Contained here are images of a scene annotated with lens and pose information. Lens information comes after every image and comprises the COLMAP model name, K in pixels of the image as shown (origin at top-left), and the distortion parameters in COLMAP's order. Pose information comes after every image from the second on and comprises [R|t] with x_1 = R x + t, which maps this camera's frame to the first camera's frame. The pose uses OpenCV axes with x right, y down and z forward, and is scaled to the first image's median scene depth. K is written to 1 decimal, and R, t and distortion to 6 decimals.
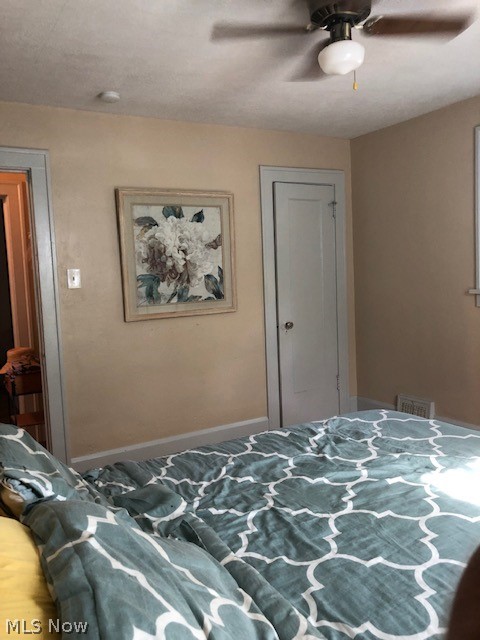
lens RADIAL K [[520.3, 0, 238.9], [0, 520.3, 320.0], [0, 0, 1]] dist [-0.004187, -0.000481]
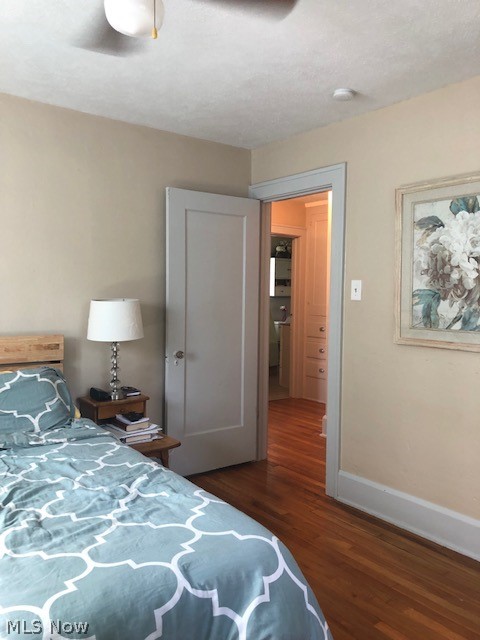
lens RADIAL K [[520.3, 0, 238.5], [0, 520.3, 320.0], [0, 0, 1]] dist [-0.004187, -0.000481]
pose [[0.131144, 0.097959, -0.986512, 0.565530], [-0.109806, 0.990418, 0.083750, -0.075724], [0.985263, 0.097341, 0.140644, 0.605957]]
